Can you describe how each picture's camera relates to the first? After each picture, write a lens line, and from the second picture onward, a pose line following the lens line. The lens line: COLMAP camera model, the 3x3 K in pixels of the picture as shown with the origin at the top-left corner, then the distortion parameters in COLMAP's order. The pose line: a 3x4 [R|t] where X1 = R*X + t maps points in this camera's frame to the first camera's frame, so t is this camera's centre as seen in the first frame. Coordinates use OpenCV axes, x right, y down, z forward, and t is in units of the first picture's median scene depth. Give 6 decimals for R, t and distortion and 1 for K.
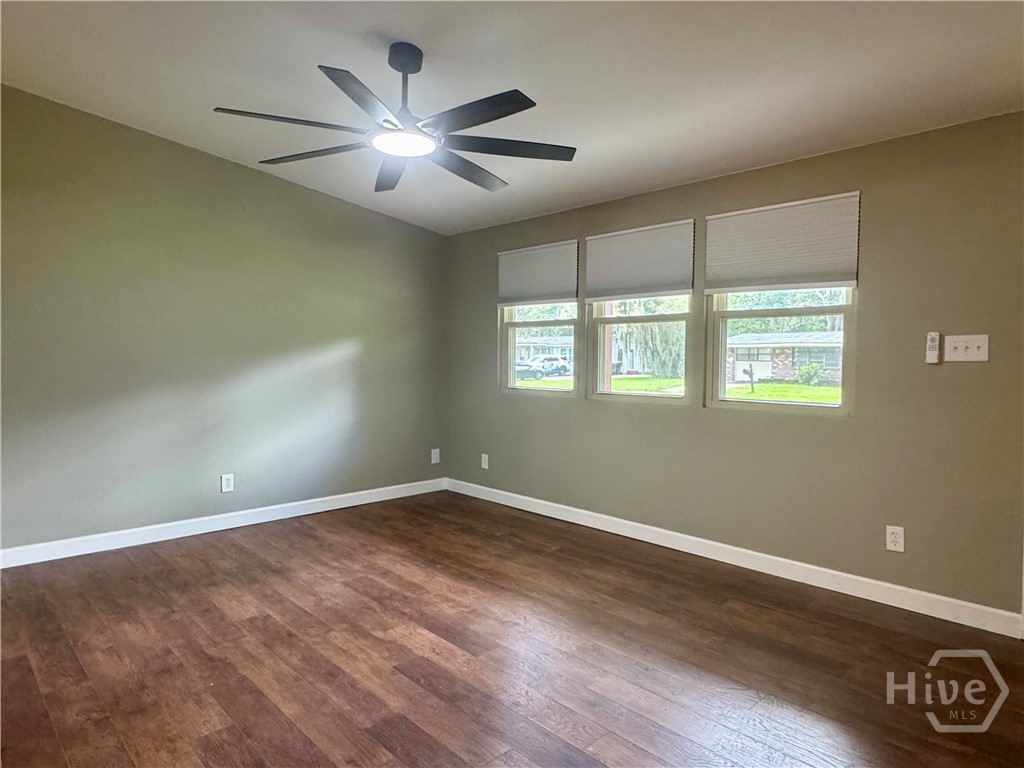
lens RADIAL K [[638.5, 0, 512.0], [0, 638.5, 384.0], [0, 0, 1]] dist [-0.004359, 0.000367]
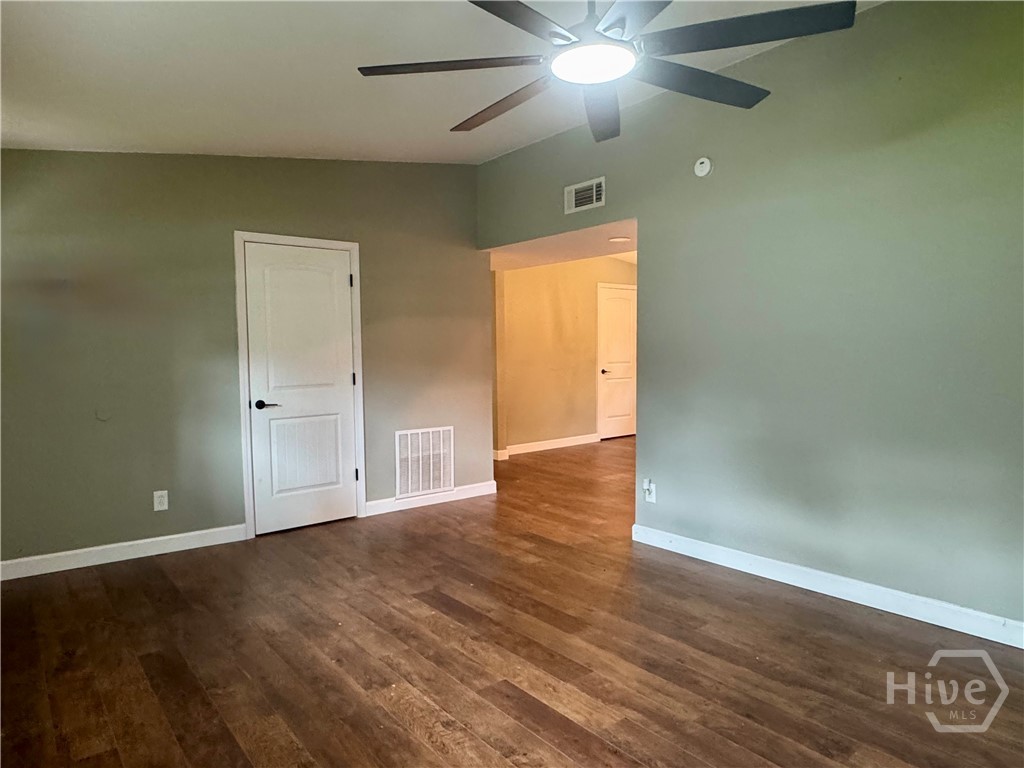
lens RADIAL K [[639.0, 0, 512.0], [0, 639.0, 384.0], [0, 0, 1]] dist [0.001010, 0.000167]
pose [[-0.997265, 0.003432, 0.073835, -0.108334], [0.011320, 0.994229, 0.106683, -0.072484], [-0.073043, 0.107227, -0.991548, 1.512293]]
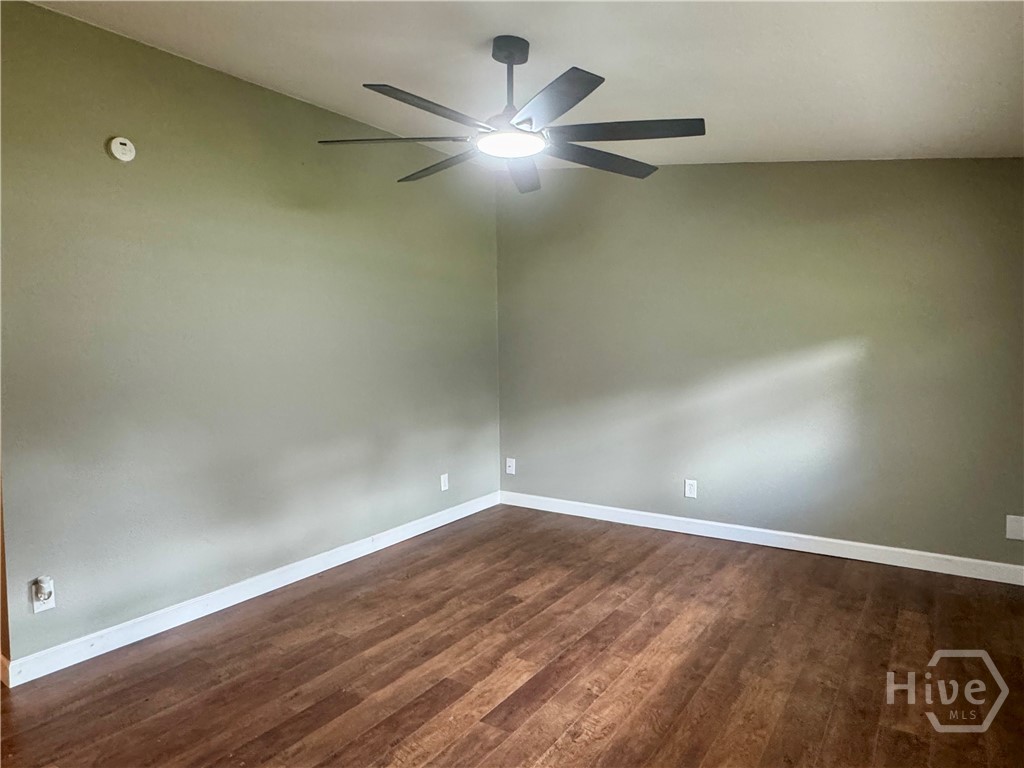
lens RADIAL K [[638.5, 0, 512.0], [0, 638.5, 384.0], [0, 0, 1]] dist [-0.004359, 0.000367]
pose [[0.213953, 0.050045, -0.975561, 0.636359], [-0.036117, 0.998409, 0.043296, -0.058250], [0.976176, 0.025971, 0.215420, 0.686291]]
